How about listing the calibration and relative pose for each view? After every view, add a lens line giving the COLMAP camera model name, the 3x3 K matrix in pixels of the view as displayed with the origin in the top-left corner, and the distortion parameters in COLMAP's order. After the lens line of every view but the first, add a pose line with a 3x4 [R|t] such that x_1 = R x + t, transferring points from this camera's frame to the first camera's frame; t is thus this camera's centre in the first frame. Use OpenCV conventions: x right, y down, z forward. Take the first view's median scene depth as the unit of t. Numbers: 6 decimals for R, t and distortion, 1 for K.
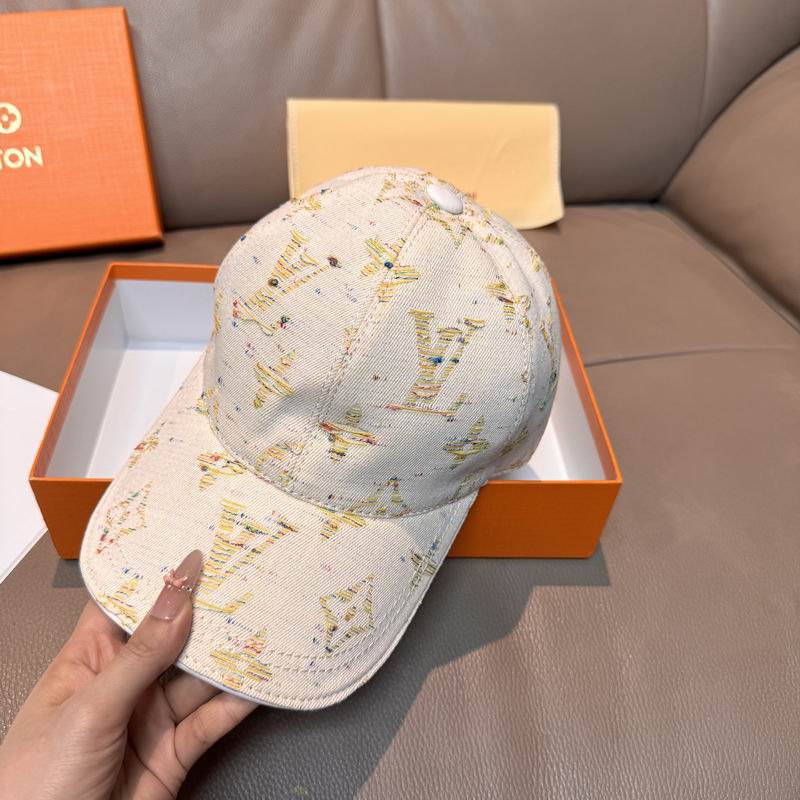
lens RADIAL K [[771.0, 0, 399.9], [0, 771.0, 404.0], [0, 0, 1]] dist [-0.034949, 0.000845]
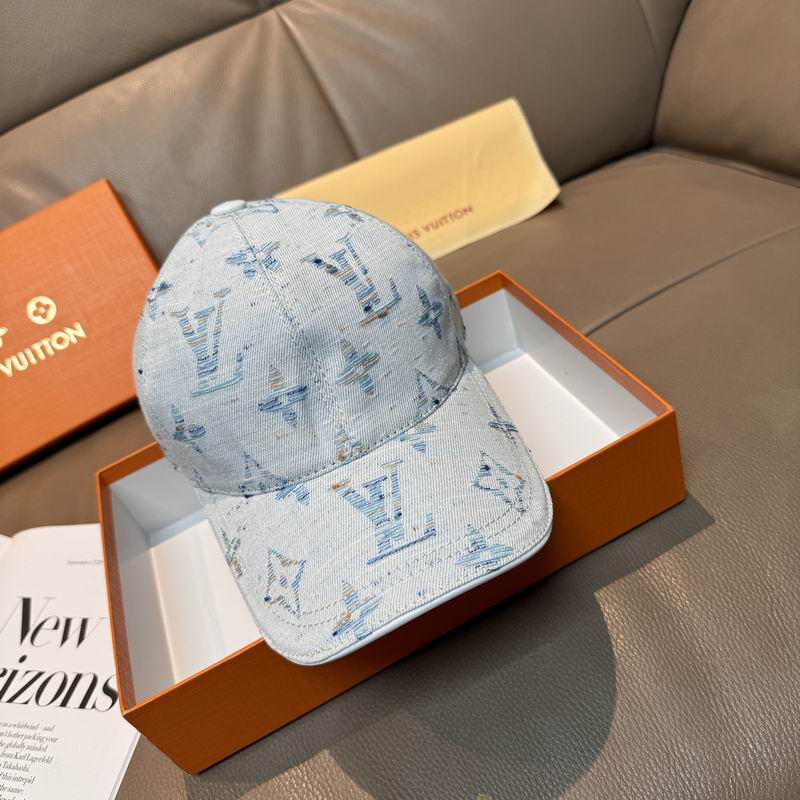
lens RADIAL K [[771.0, 0, 399.9], [0, 771.0, 404.0], [0, 0, 1]] dist [-0.034949, 0.000845]
pose [[0.921146, -0.370370, -0.119653, 0.067548], [0.357043, 0.926468, -0.119071, 0.109184], [0.154955, 0.066961, 0.985650, -0.008378]]
